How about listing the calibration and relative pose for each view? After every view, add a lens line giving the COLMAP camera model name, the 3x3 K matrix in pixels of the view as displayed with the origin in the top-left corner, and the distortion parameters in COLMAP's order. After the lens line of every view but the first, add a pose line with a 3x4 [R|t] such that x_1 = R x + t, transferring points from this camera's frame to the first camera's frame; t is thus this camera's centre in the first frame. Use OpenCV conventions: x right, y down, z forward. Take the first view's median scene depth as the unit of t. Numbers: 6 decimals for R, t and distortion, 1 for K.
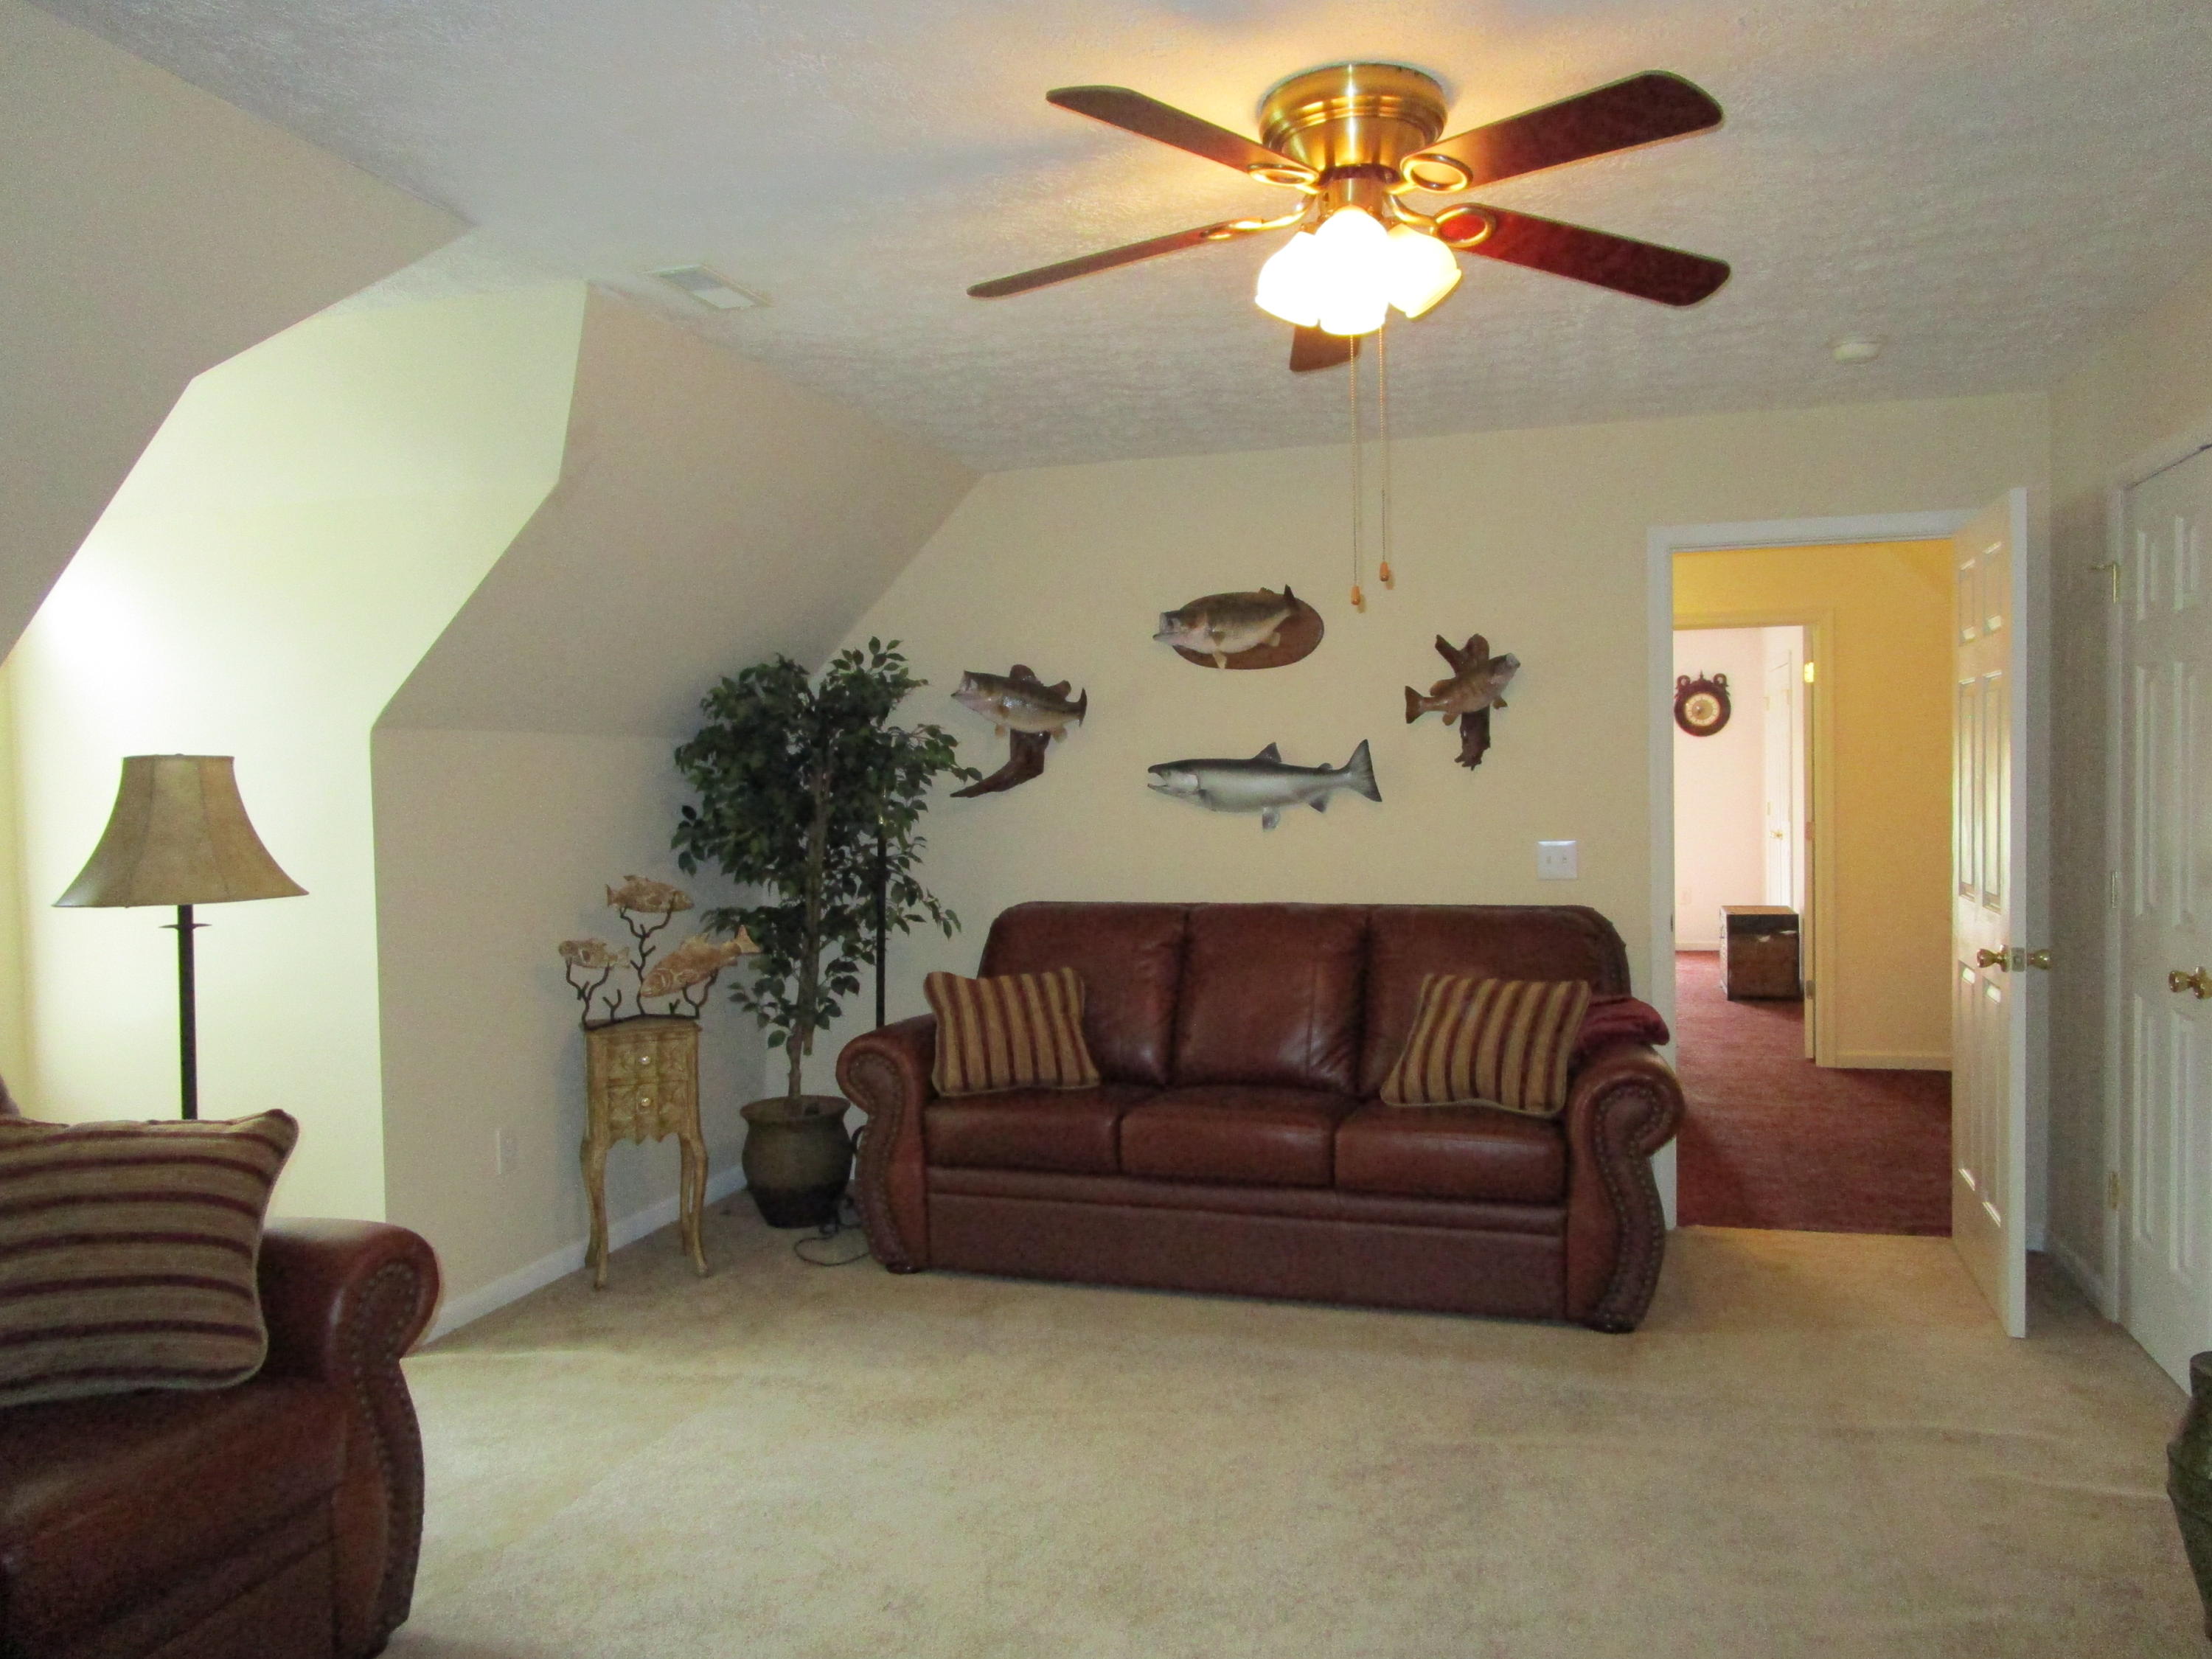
lens RADIAL K [[1573.0, 0, 1106.0], [0, 1573.0, 829.5], [0, 0, 1]] dist [-0.028881, 0.011422]
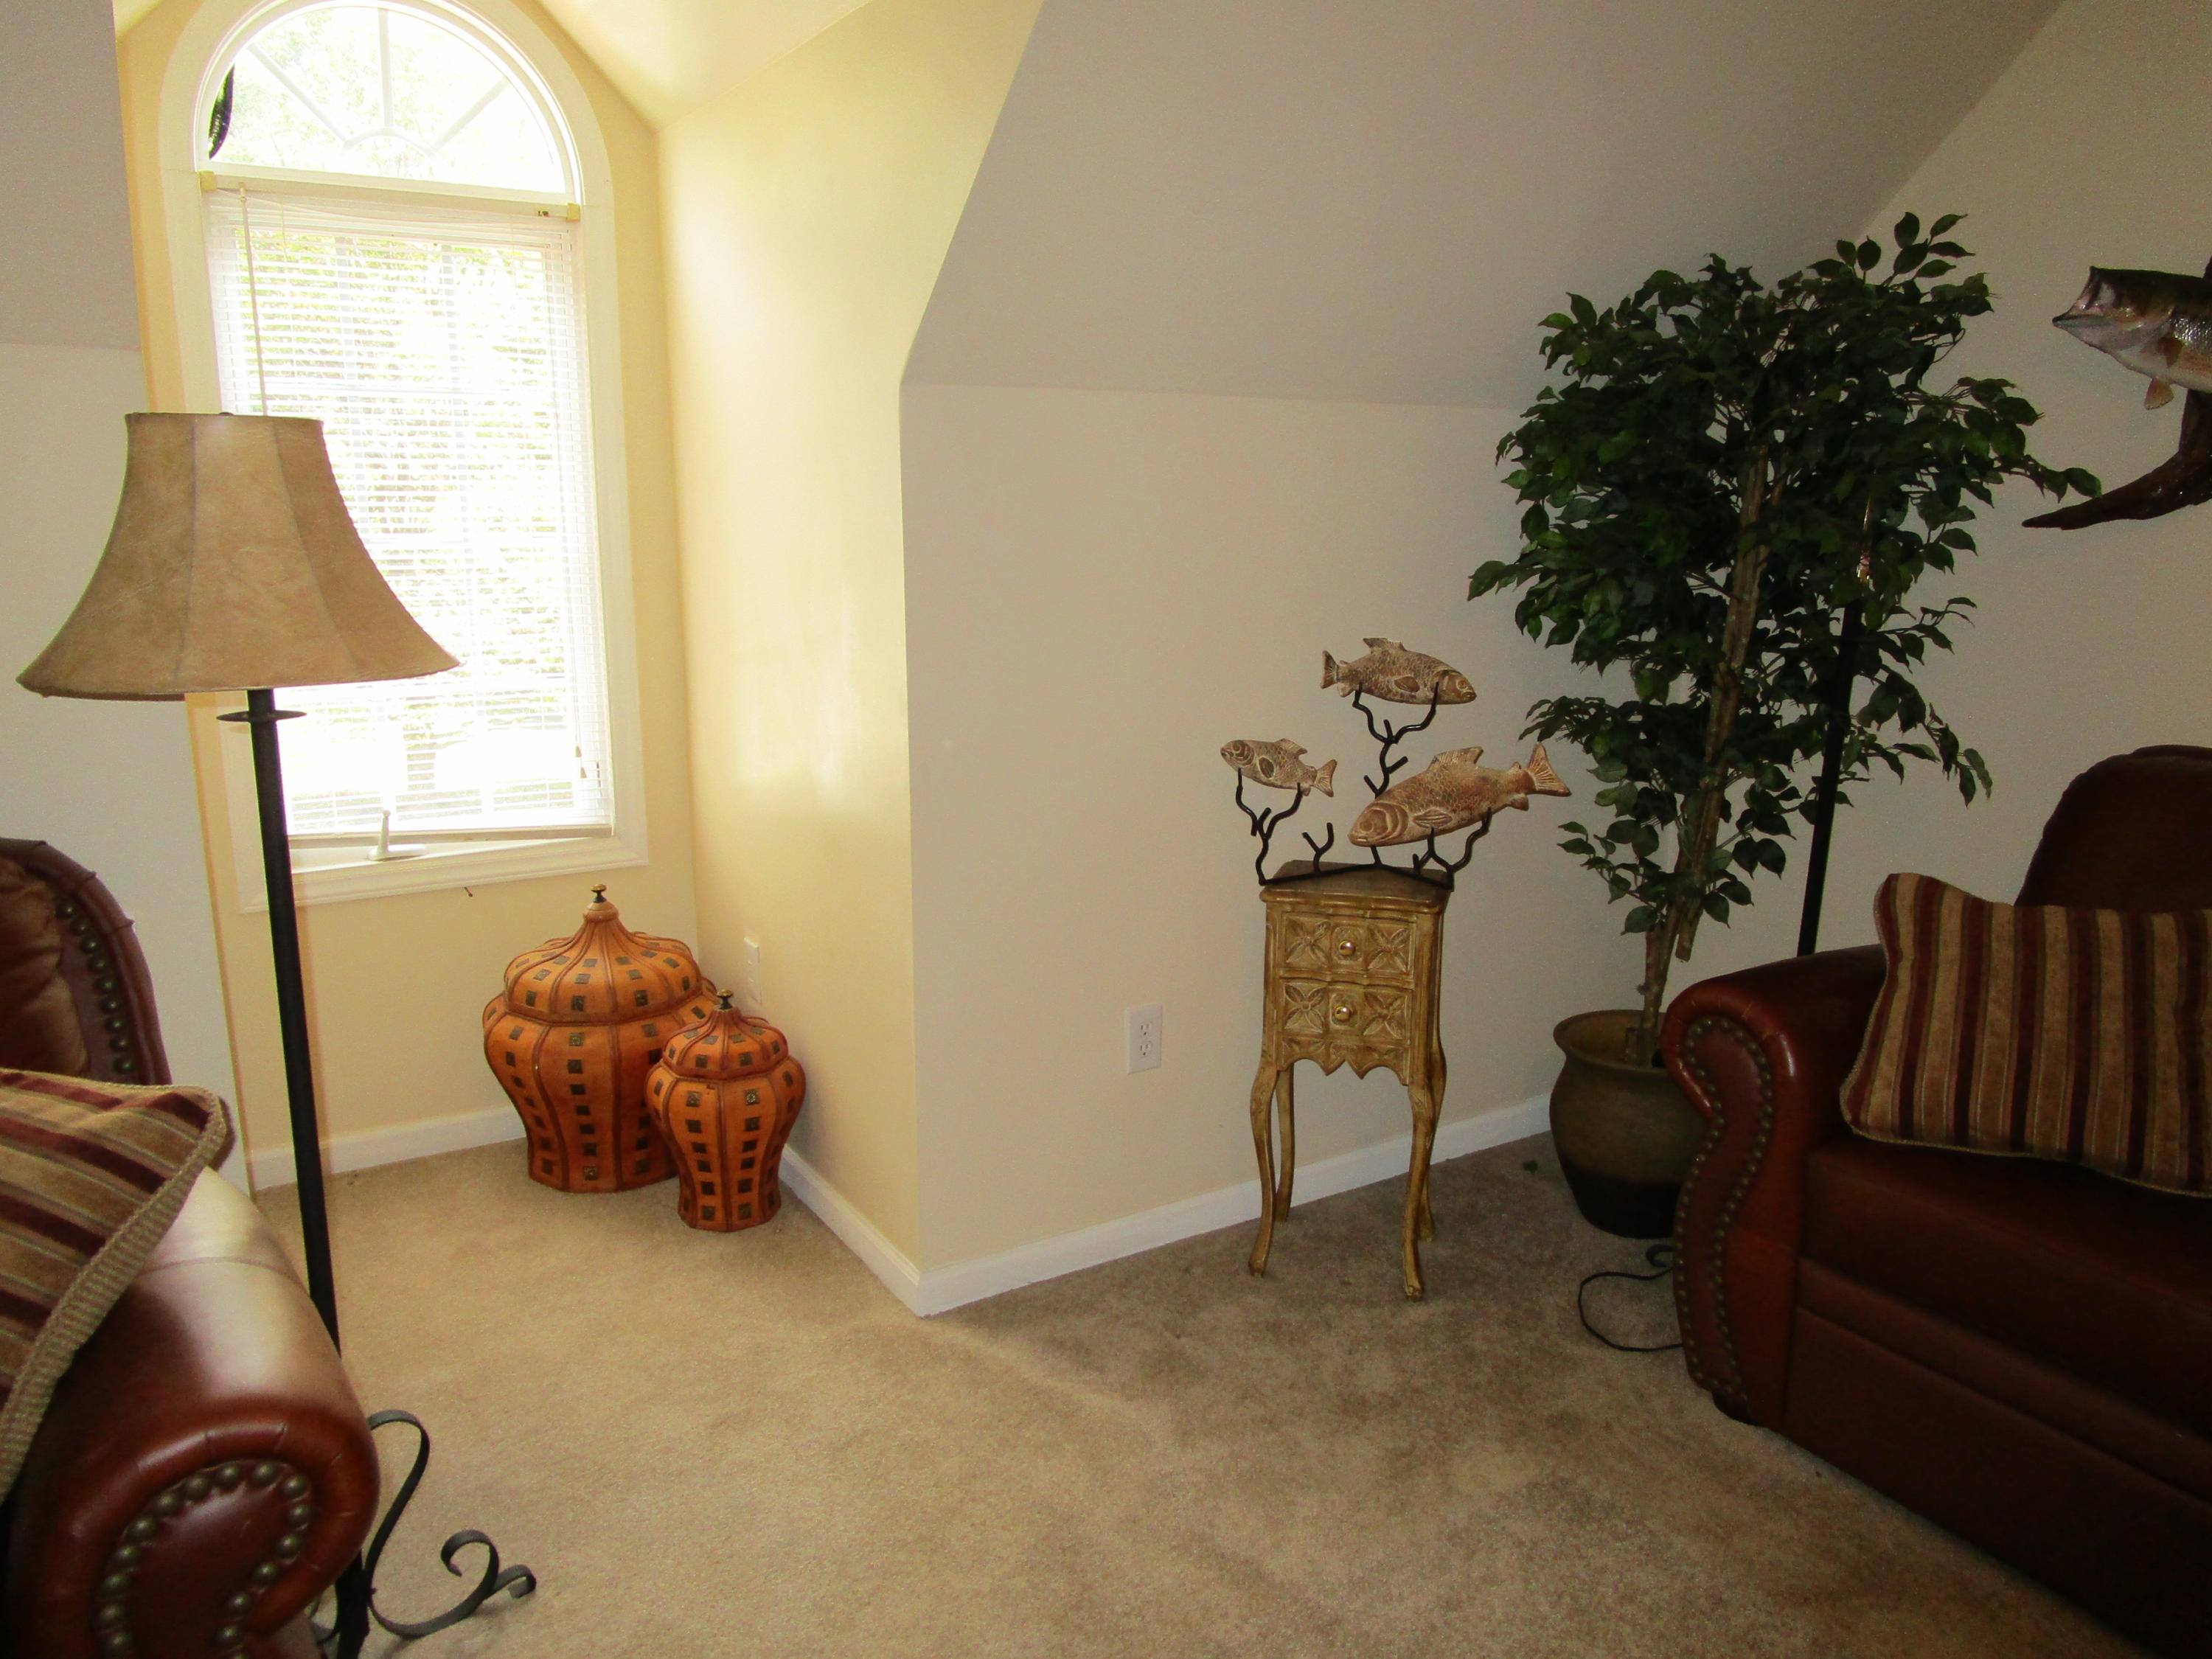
lens RADIAL K [[1573.0, 0, 1106.0], [0, 1573.0, 829.5], [0, 0, 1]] dist [-0.028881, 0.011422]
pose [[0.751760, 0.160224, -0.639676, 0.018359], [-0.038937, 0.979126, 0.199488, -0.014639], [0.658286, -0.125060, 0.742307, 0.442174]]
